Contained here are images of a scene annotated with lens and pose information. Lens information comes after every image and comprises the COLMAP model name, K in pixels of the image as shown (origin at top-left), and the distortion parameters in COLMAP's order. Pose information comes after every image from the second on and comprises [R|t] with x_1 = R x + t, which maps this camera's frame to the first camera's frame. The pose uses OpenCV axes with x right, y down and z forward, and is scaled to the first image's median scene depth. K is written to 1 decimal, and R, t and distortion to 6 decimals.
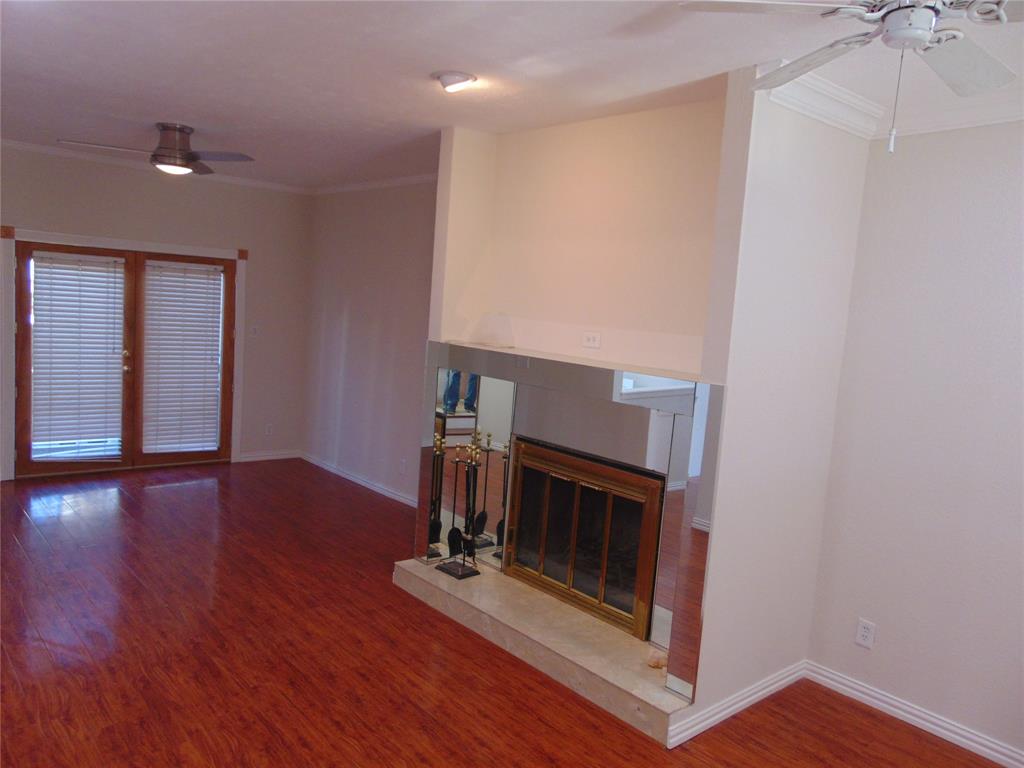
lens RADIAL K [[770.9, 0, 512.0], [0, 770.9, 384.0], [0, 0, 1]] dist [-0.020290, 0.067235]
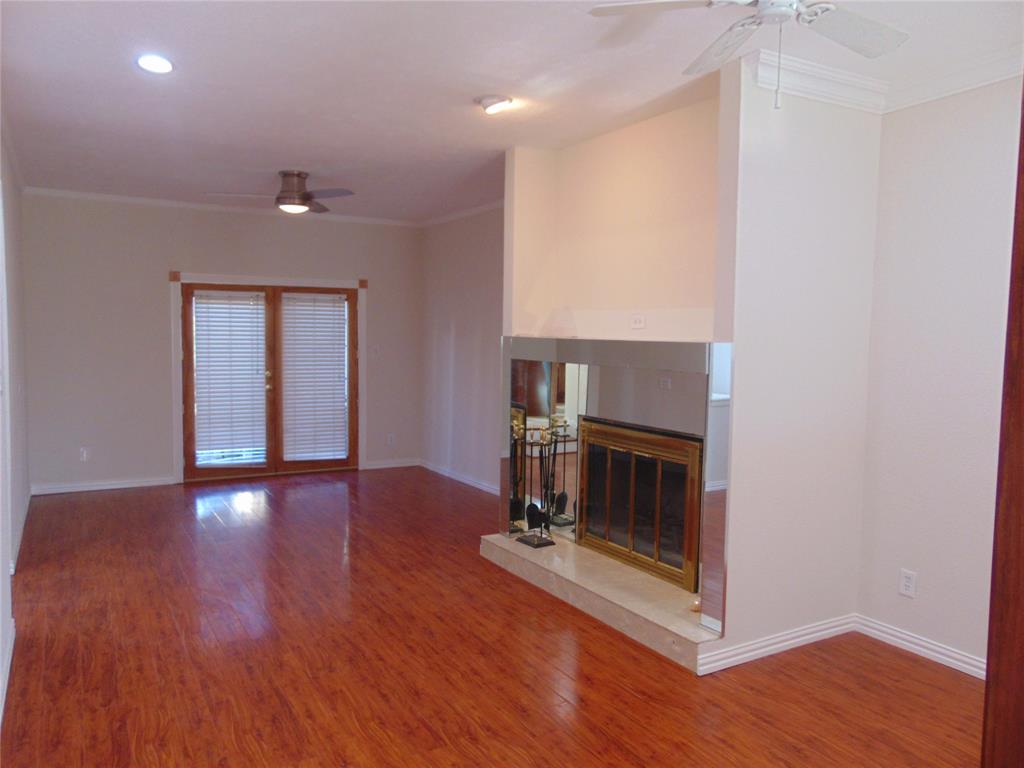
lens RADIAL K [[770.9, 0, 512.0], [0, 770.9, 384.0], [0, 0, 1]] dist [-0.020290, 0.067235]
pose [[0.981236, -0.044720, -0.187554, 0.123419], [0.035635, 0.998035, -0.051537, 0.078196], [0.189490, 0.043887, 0.980901, -0.107928]]
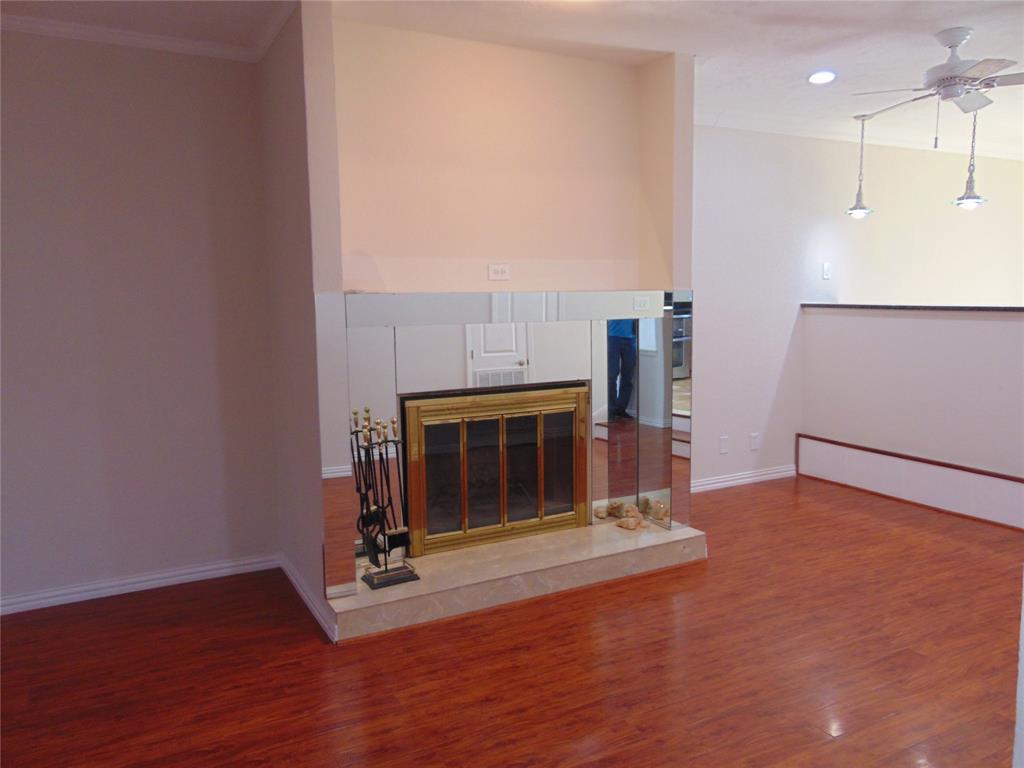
lens RADIAL K [[770.9, 0, 512.0], [0, 770.9, 384.0], [0, 0, 1]] dist [-0.020290, 0.067235]
pose [[0.213602, -0.186816, 0.958892, -0.835202], [0.132174, 0.978047, 0.161105, -0.071472], [-0.967938, 0.092329, 0.233605, 0.731383]]
